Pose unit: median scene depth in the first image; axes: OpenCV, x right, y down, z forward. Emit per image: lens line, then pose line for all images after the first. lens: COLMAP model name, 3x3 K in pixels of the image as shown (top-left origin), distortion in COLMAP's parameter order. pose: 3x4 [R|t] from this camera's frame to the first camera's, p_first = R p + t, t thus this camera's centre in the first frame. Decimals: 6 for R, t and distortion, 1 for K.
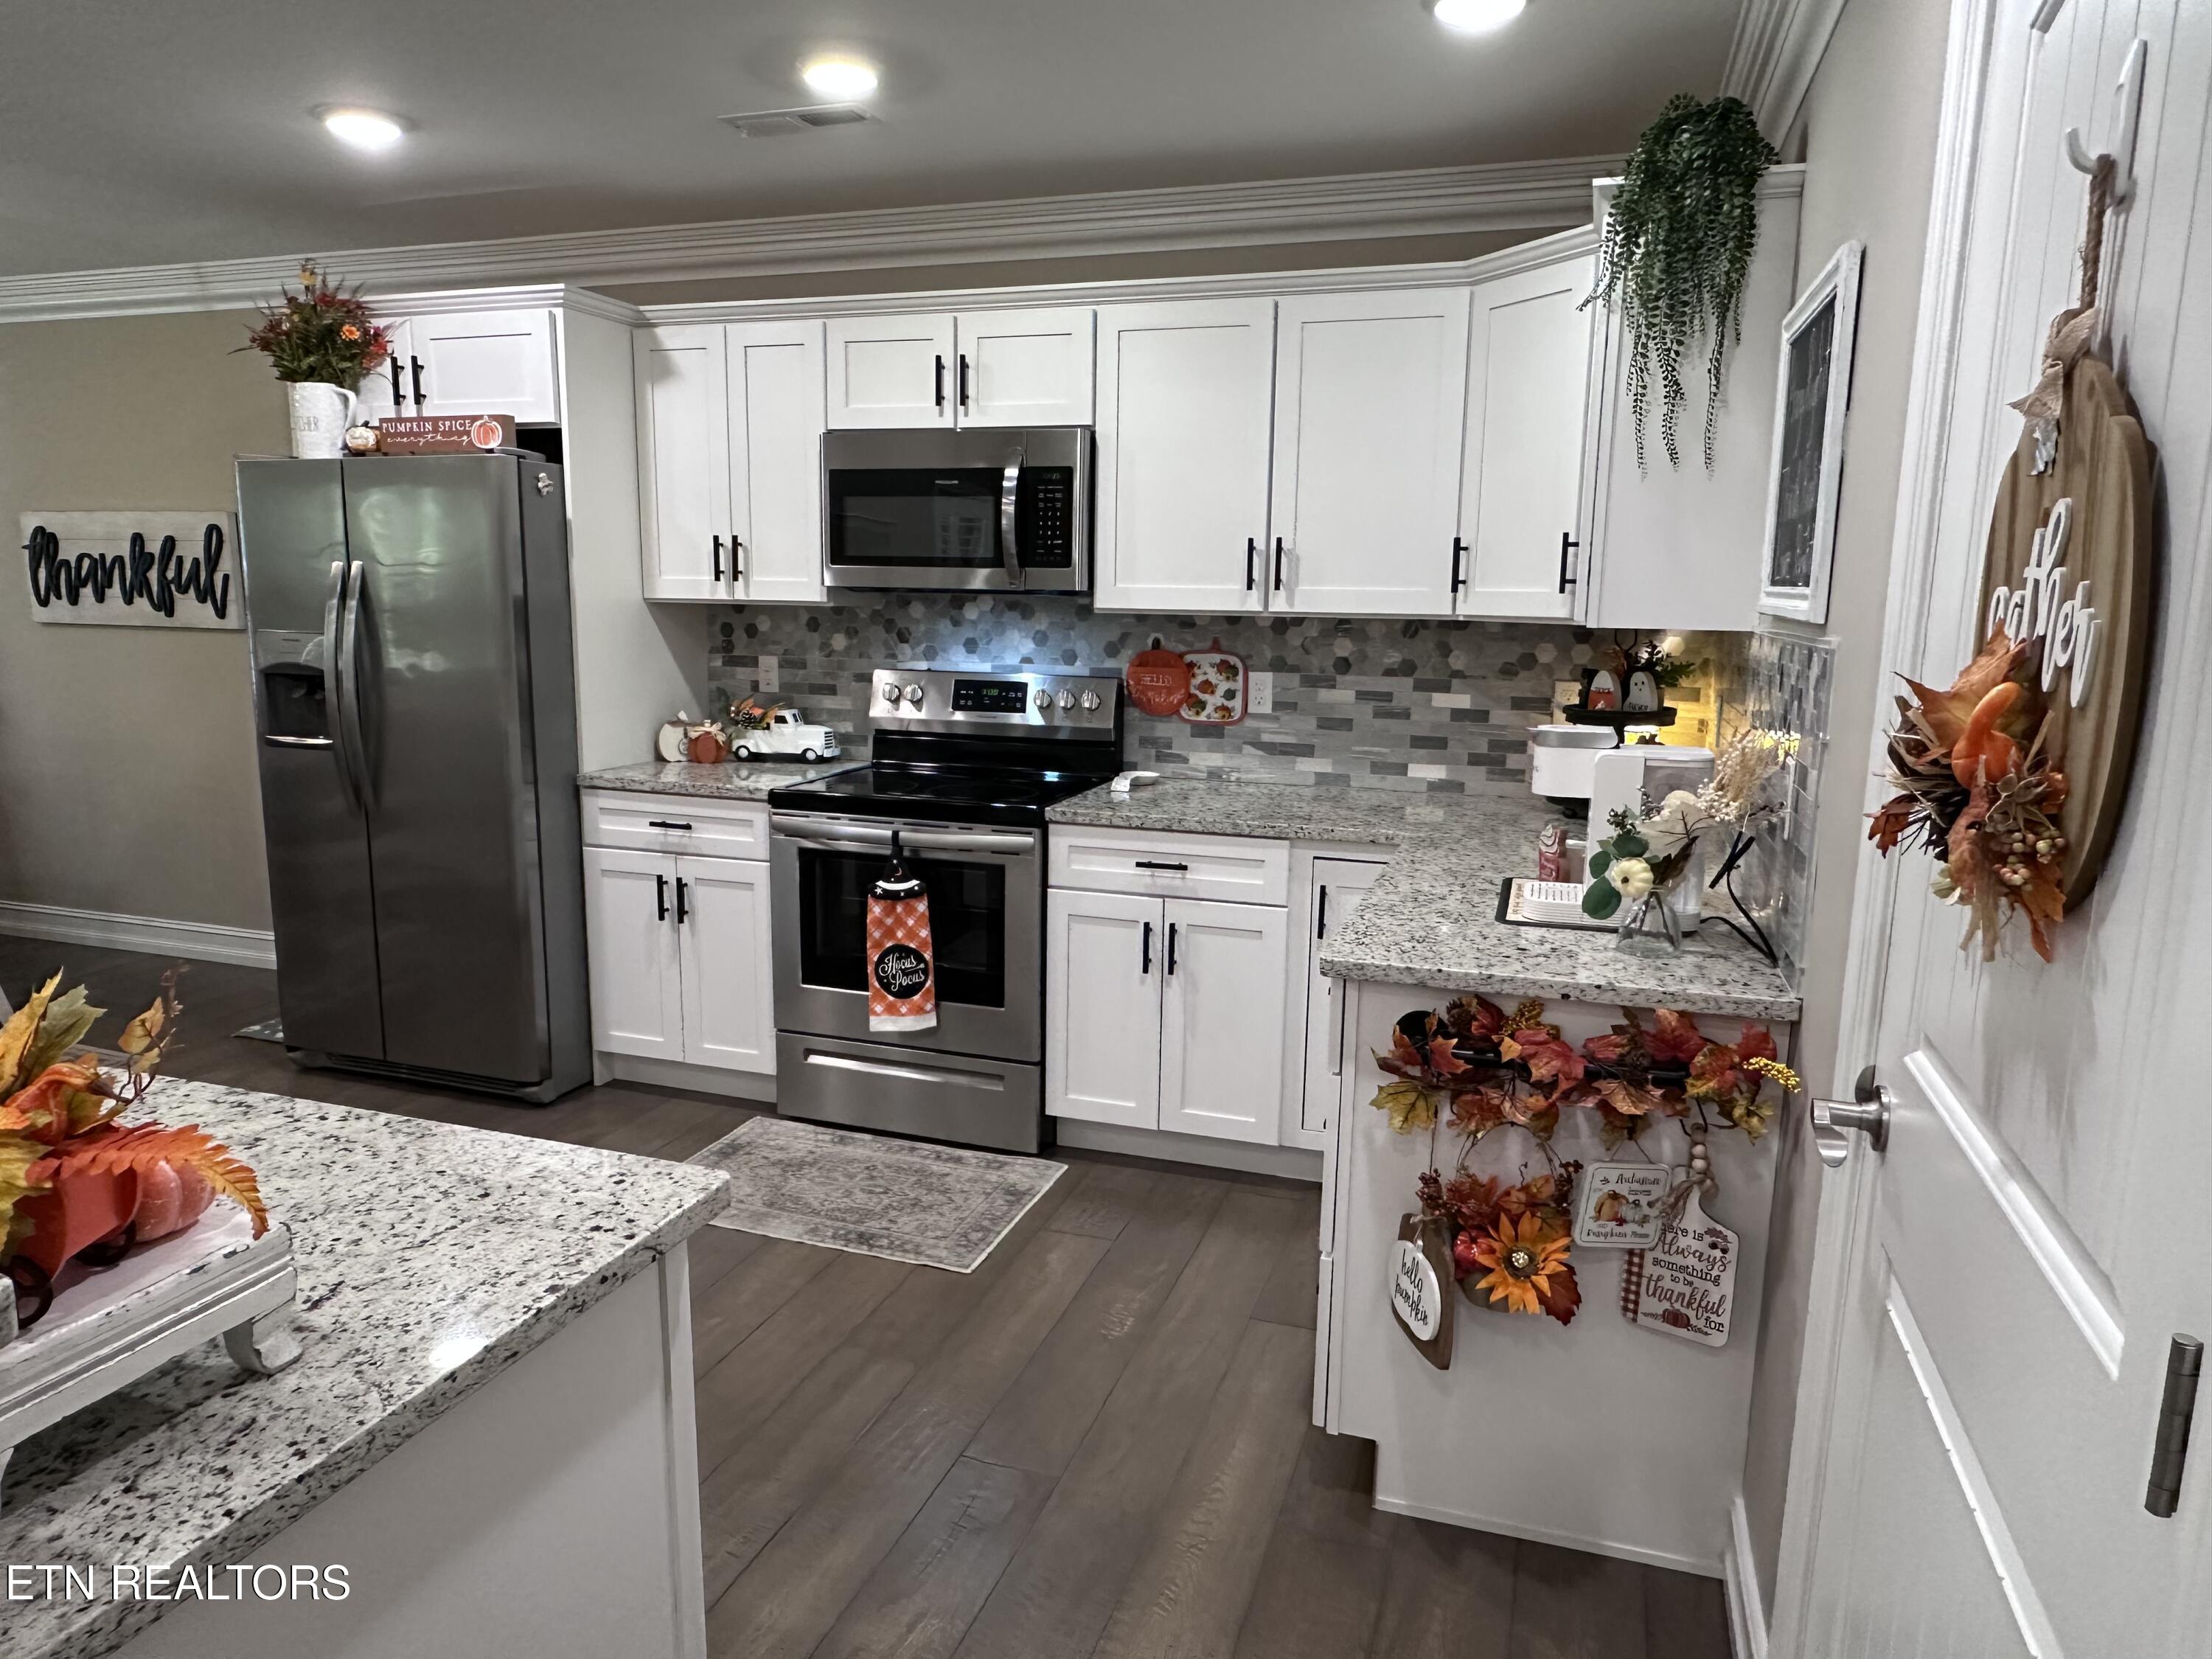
lens RADIAL K [[1441.4, 0, 1117.4], [0, 1441.4, 826.4], [0, 0, 1]] dist [-0.018737, 0.026427]
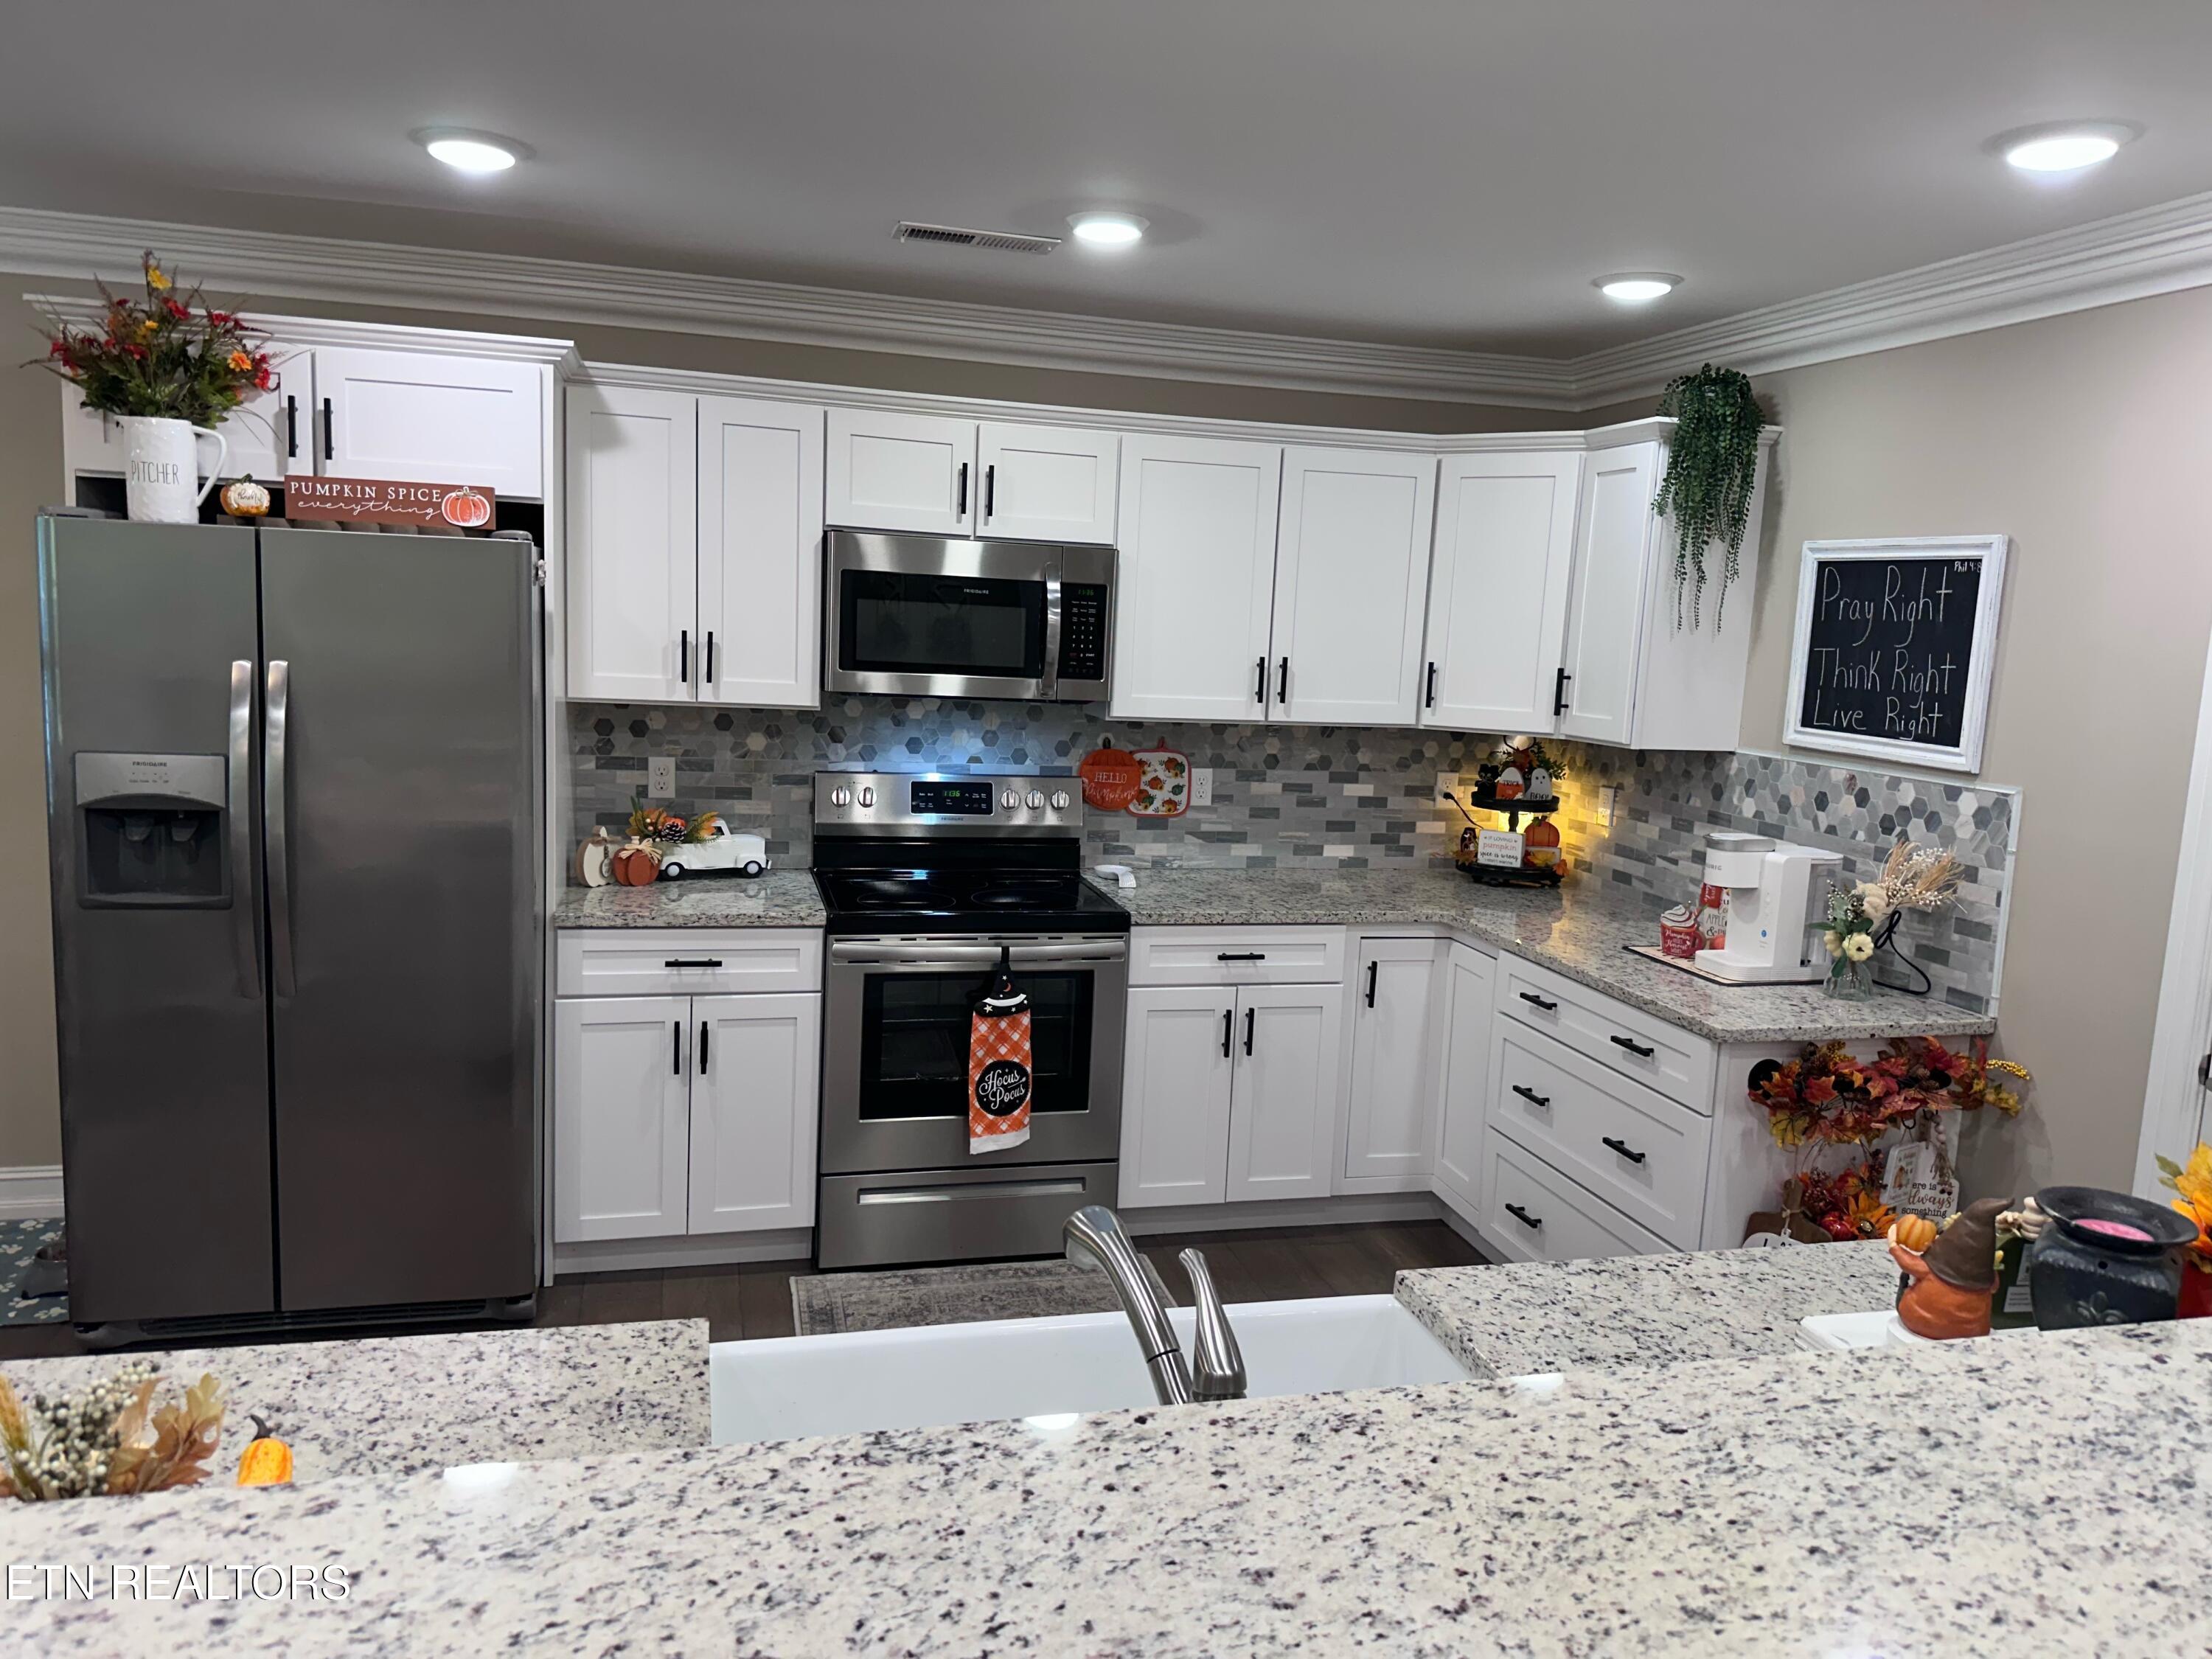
lens RADIAL K [[1553.3, 0, 1115.1], [0, 1553.3, 808.7], [0, 0, 1]] dist [0.062766, -0.069065]
pose [[0.831691, -0.044086, 0.553486, -0.608102], [0.057459, 0.998325, -0.006822, -0.072017], [-0.552258, 0.037476, 0.832830, 0.055496]]
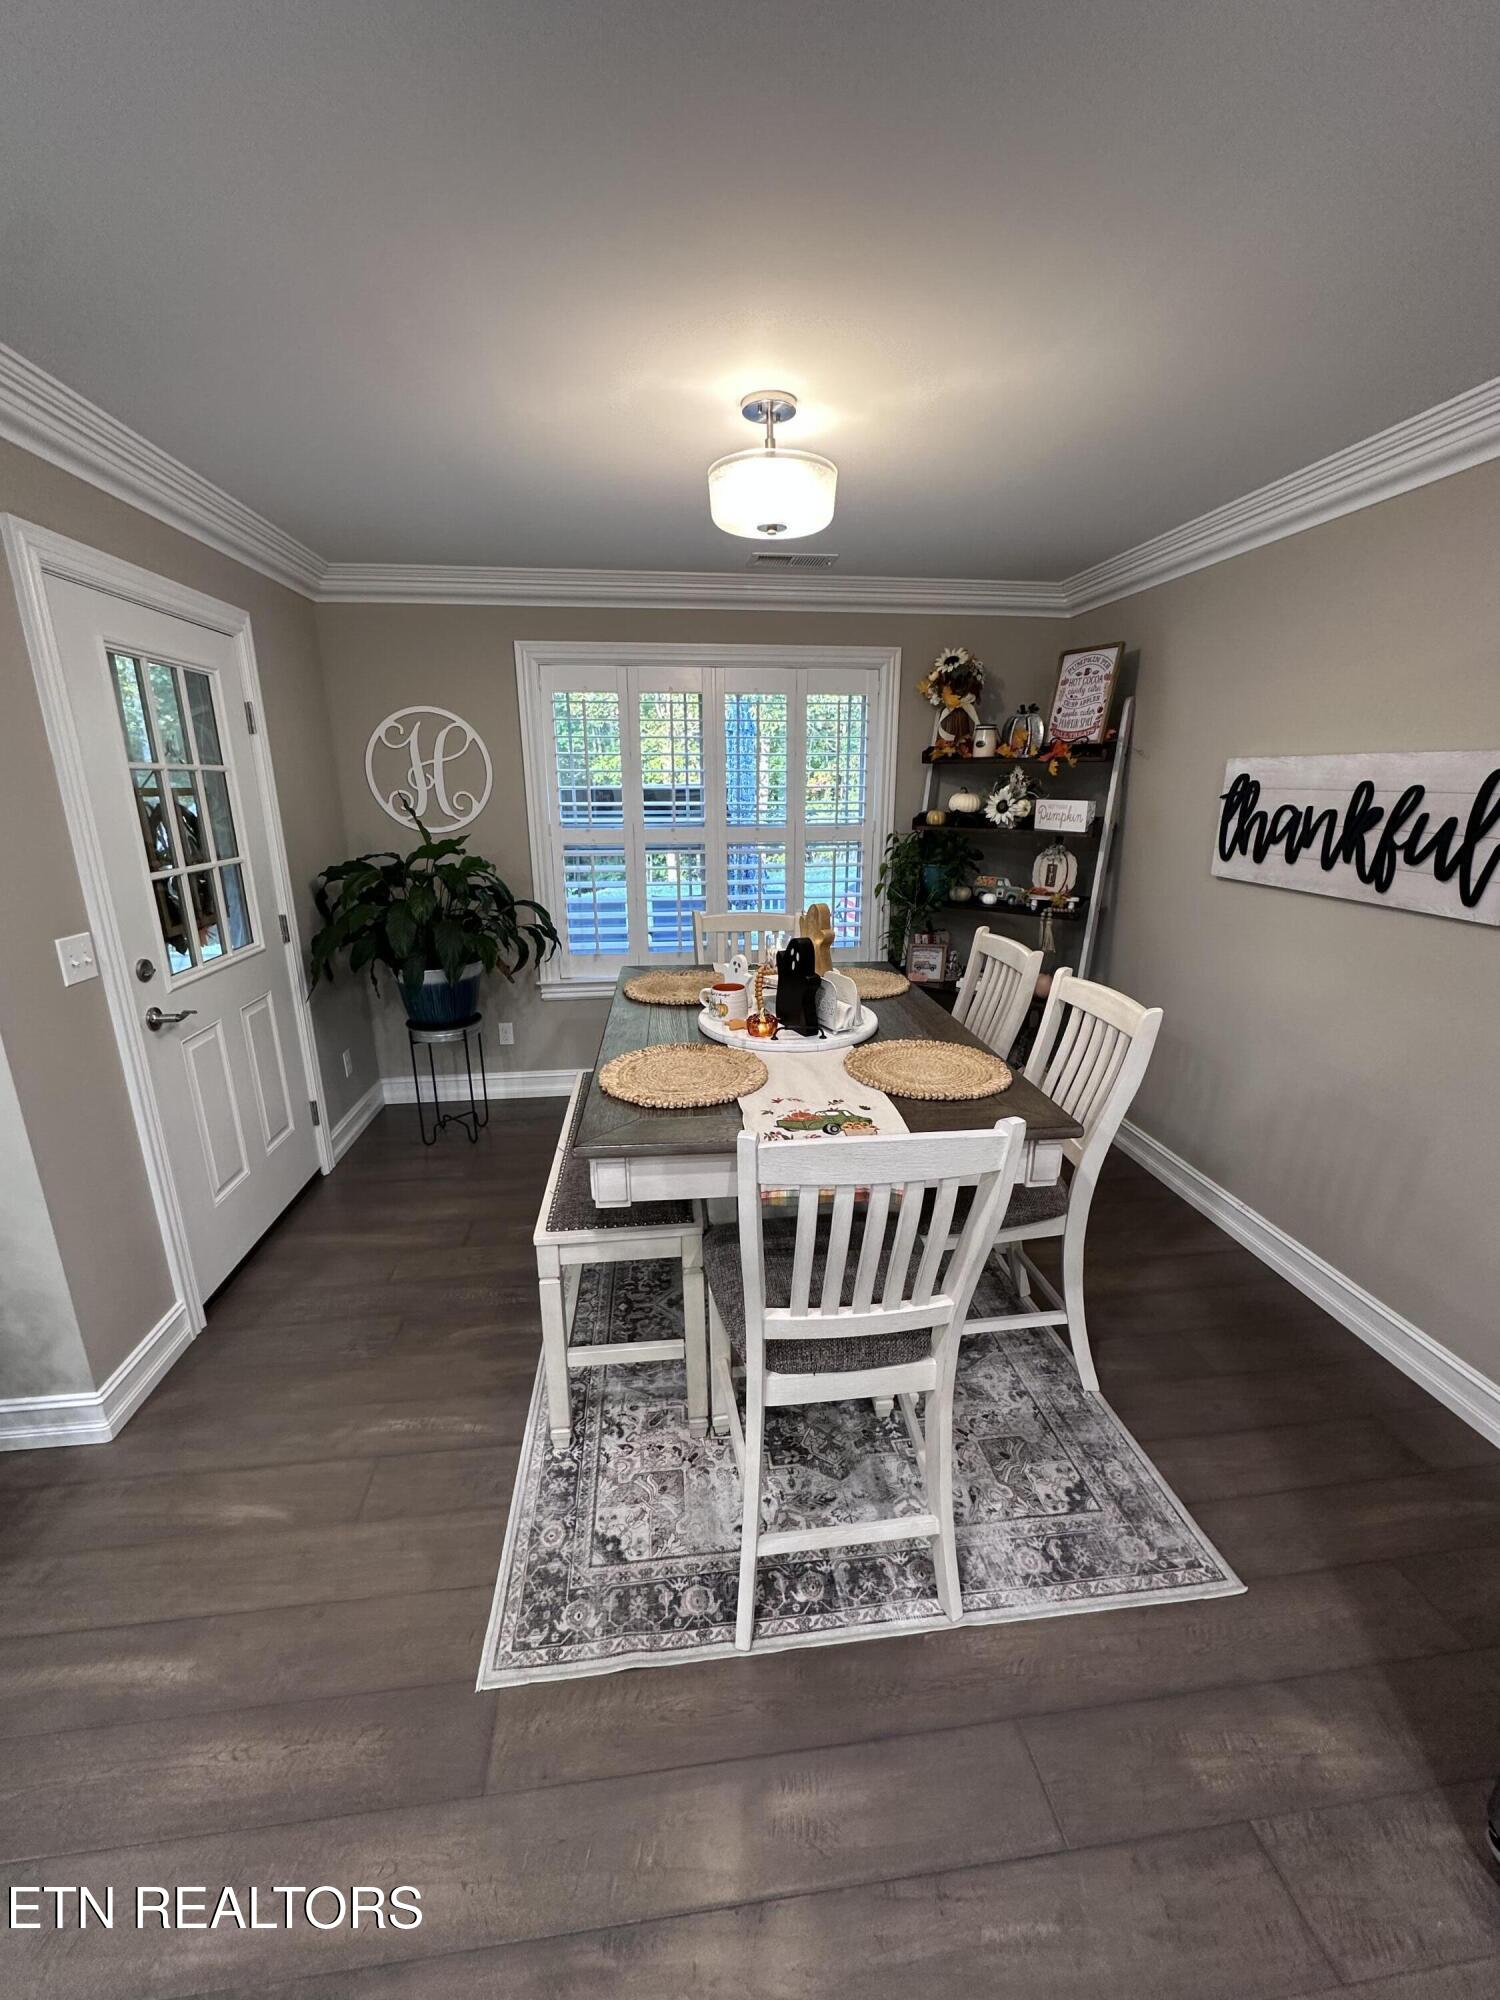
lens RADIAL K [[792.8, 0, 757.0], [0, 792.8, 1003.6], [0, 0, 1]] dist [-0.005600, 0.000322]
pose [[0.447966, 0.233994, -0.862887, -0.563359], [-0.145408, 0.971361, 0.187921, -0.155950], [0.882147, 0.041288, 0.469161, 0.665281]]
